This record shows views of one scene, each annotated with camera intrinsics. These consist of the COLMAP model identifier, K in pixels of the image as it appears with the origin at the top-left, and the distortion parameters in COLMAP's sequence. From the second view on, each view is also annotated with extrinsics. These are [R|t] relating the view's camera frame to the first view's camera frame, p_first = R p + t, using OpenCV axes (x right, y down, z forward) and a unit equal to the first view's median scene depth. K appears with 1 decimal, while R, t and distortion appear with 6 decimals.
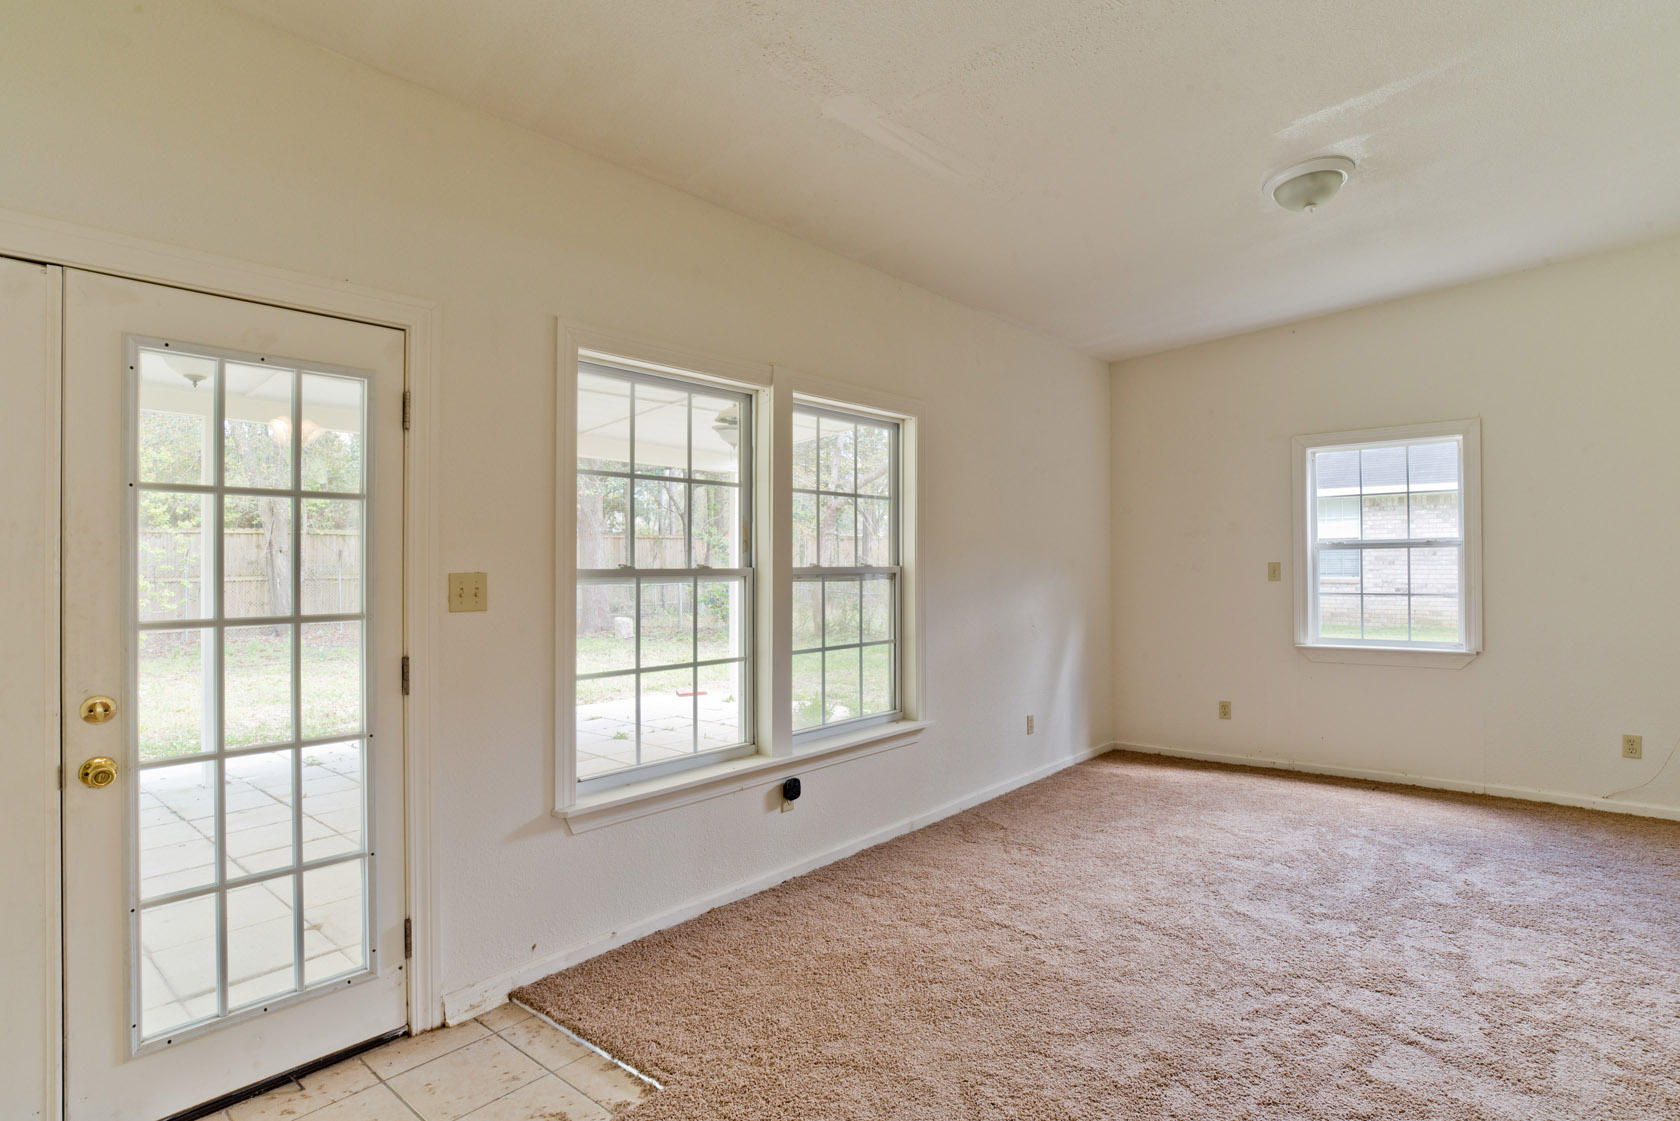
lens RADIAL K [[857.0, 0, 840.0], [0, 857.0, 560.5], [0, 0, 1]] dist [-0.052947, 0.024656]
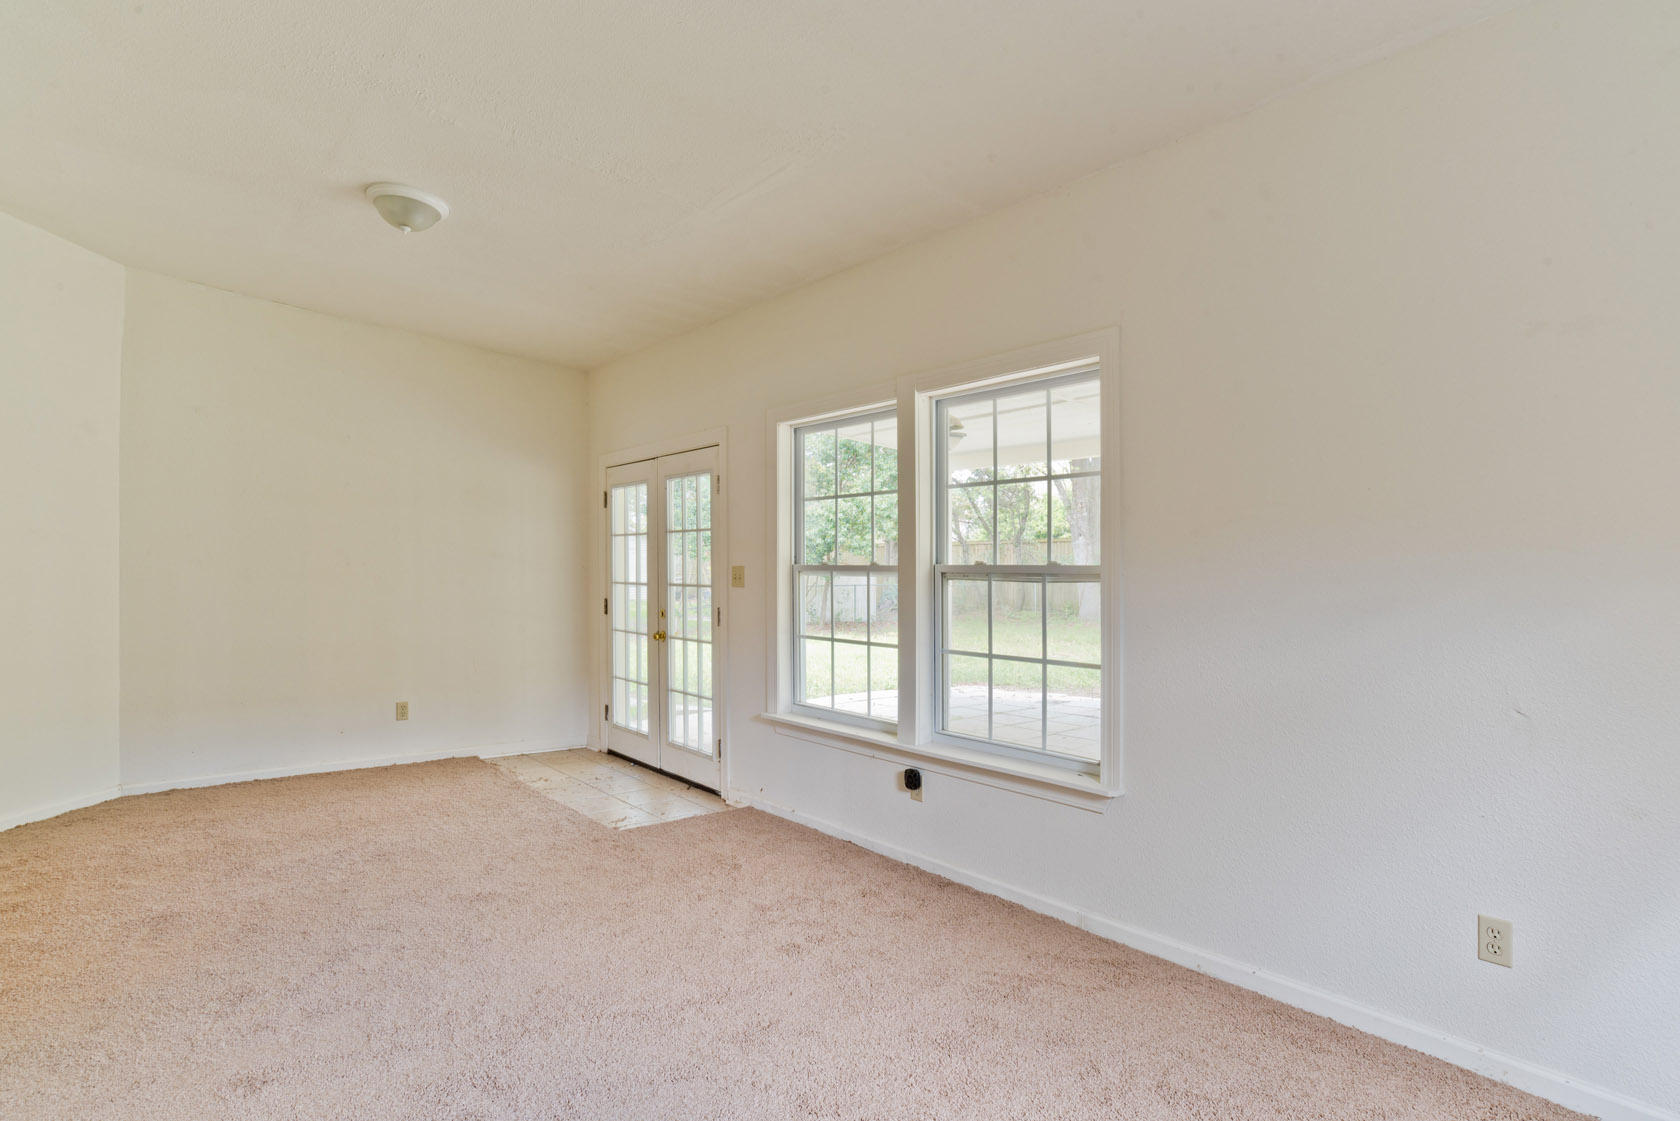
lens RADIAL K [[857.0, 0, 840.0], [0, 857.0, 560.5], [0, 0, 1]] dist [-0.052947, 0.024656]
pose [[-0.148312, 0.012312, -0.988864, 0.998615], [0.016695, 0.999811, 0.009945, -0.009267], [0.988800, -0.015035, -0.148490, 1.096003]]
